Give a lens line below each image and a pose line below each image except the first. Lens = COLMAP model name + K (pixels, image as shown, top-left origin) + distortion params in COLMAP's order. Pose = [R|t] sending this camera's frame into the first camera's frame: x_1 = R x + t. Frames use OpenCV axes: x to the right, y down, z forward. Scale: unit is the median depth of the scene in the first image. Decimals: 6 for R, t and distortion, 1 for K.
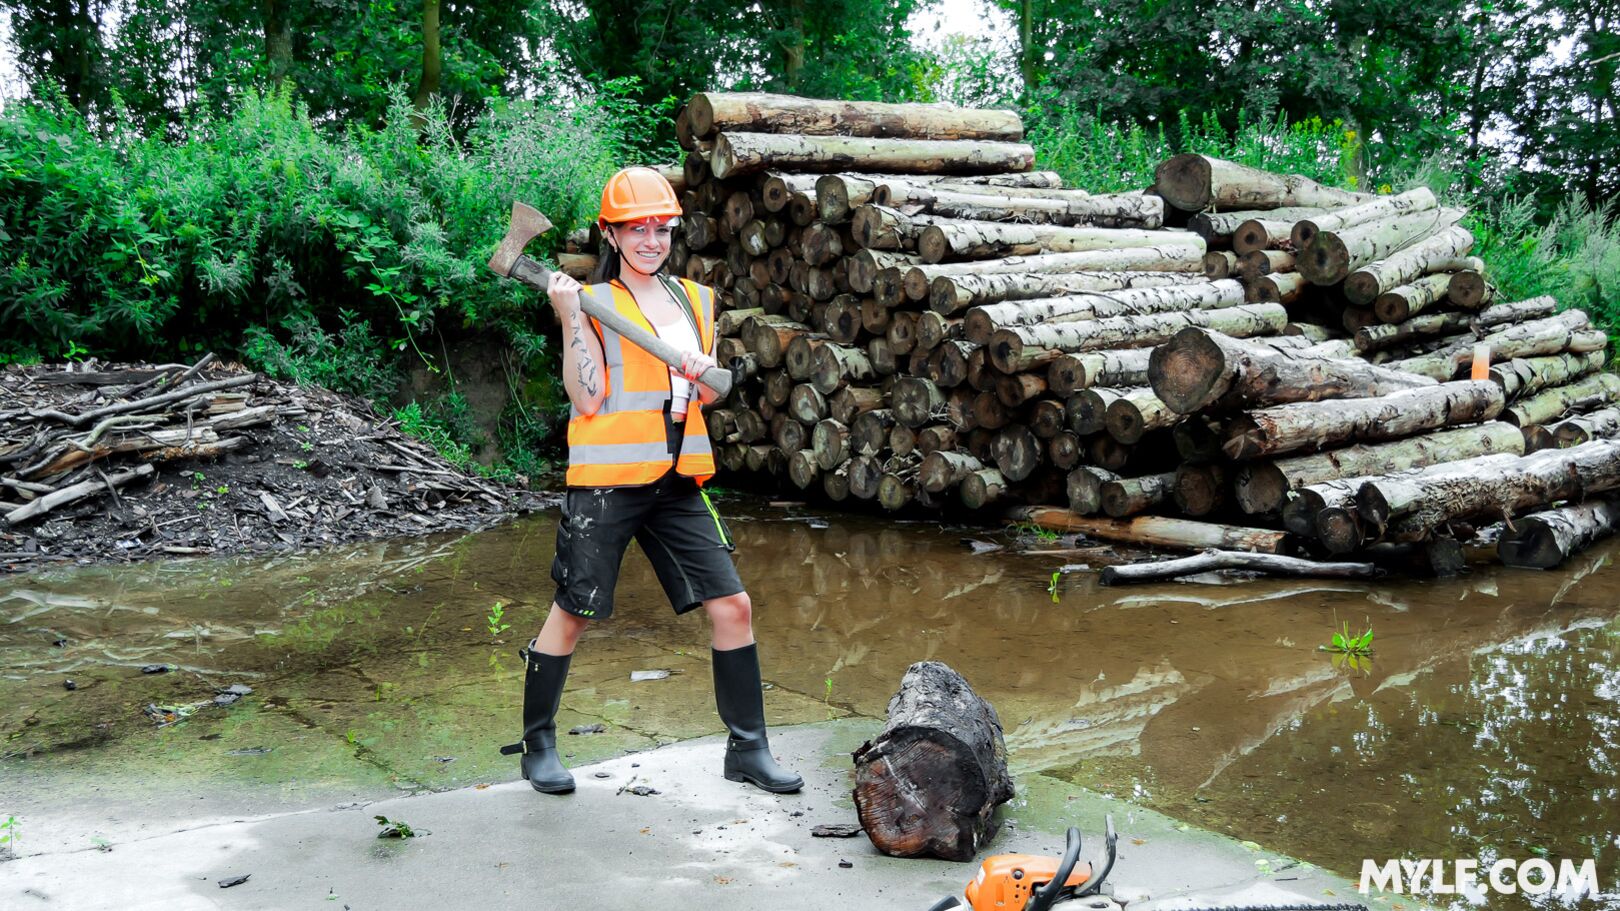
lens RADIAL K [[1742.1, 0, 803.2], [0, 1742.1, 456.3], [0, 0, 1]] dist [-0.029910, 0.045559]
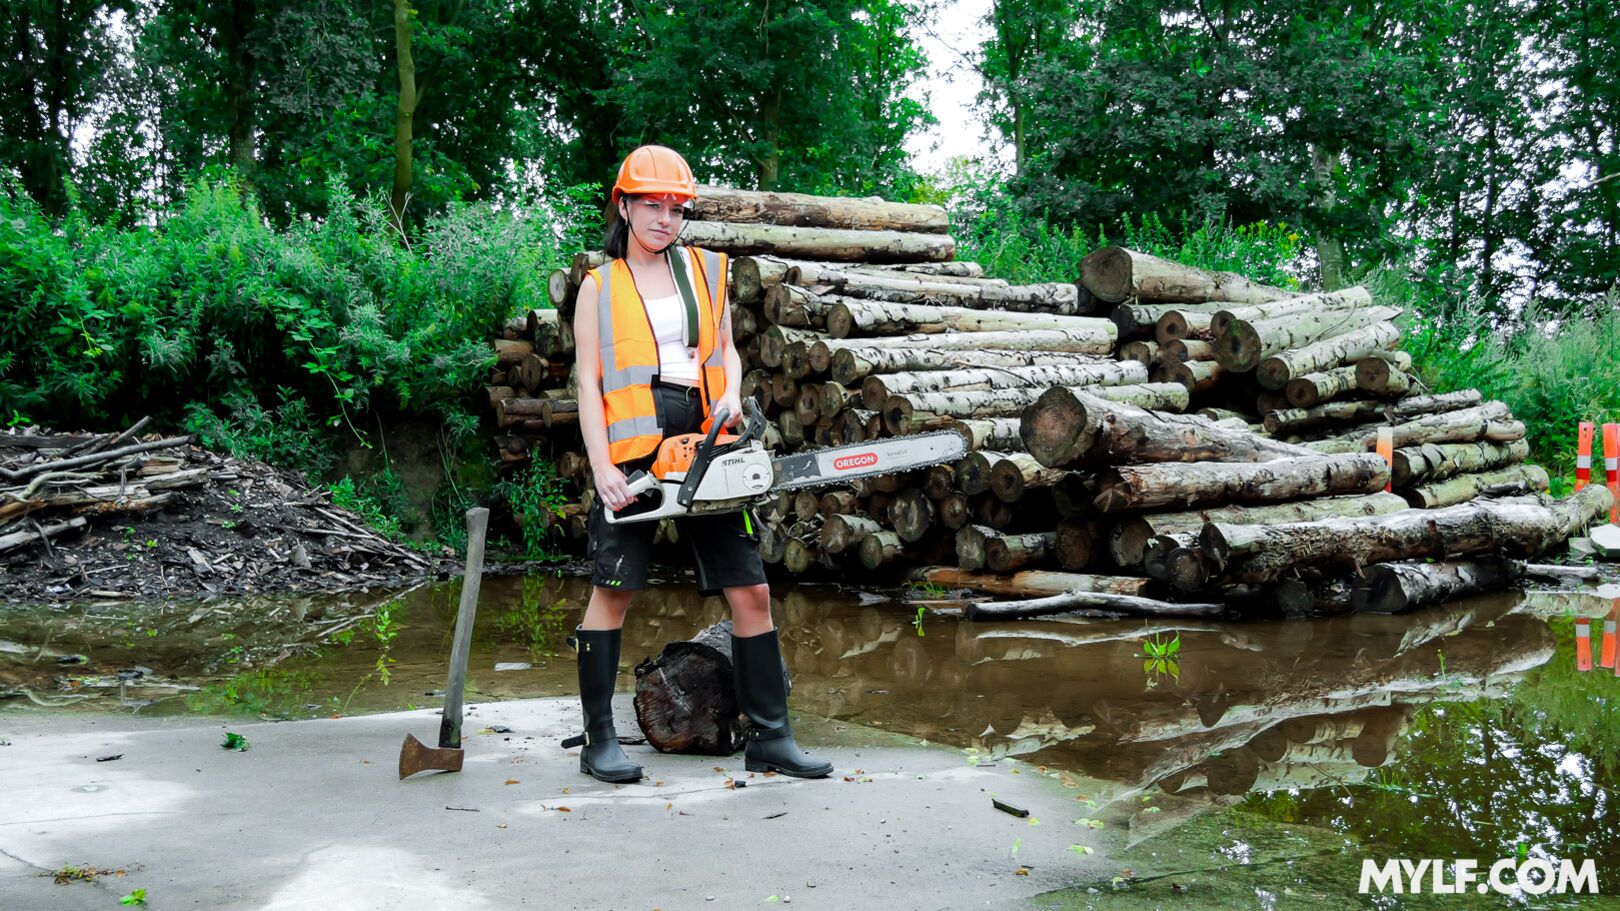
lens RADIAL K [[1886.8, 0, 813.8], [0, 1886.8, 430.1], [0, 0, 1]] dist [-0.034286, 0.099852]
pose [[0.999976, 0.005173, -0.004558, 0.063608], [-0.005598, 0.995092, -0.098794, 0.055150], [0.004025, 0.098817, 0.995098, -0.122734]]
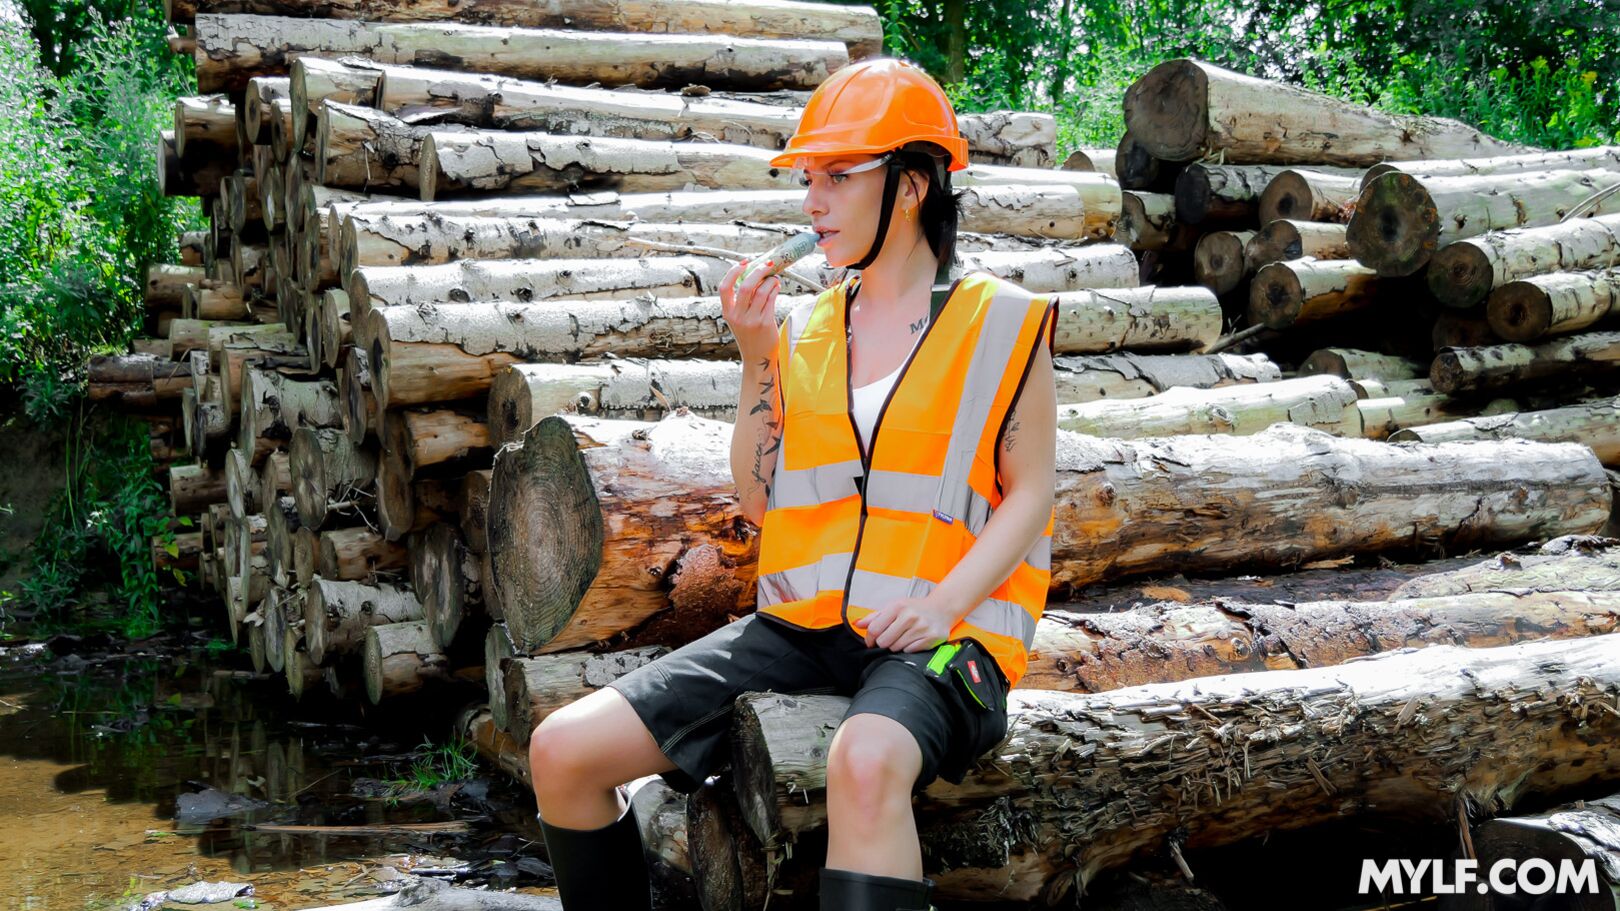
lens RADIAL K [[1756.3, 0, 810.0], [0, 1756.3, 455.5], [0, 0, 1]] dist [-0.025235, 0.042818]
pose [[0.970254, -0.001457, -0.242085, 0.301204], [-0.017123, 0.997065, -0.074626, -0.003084], [0.241483, 0.076551, 0.967381, 0.533175]]
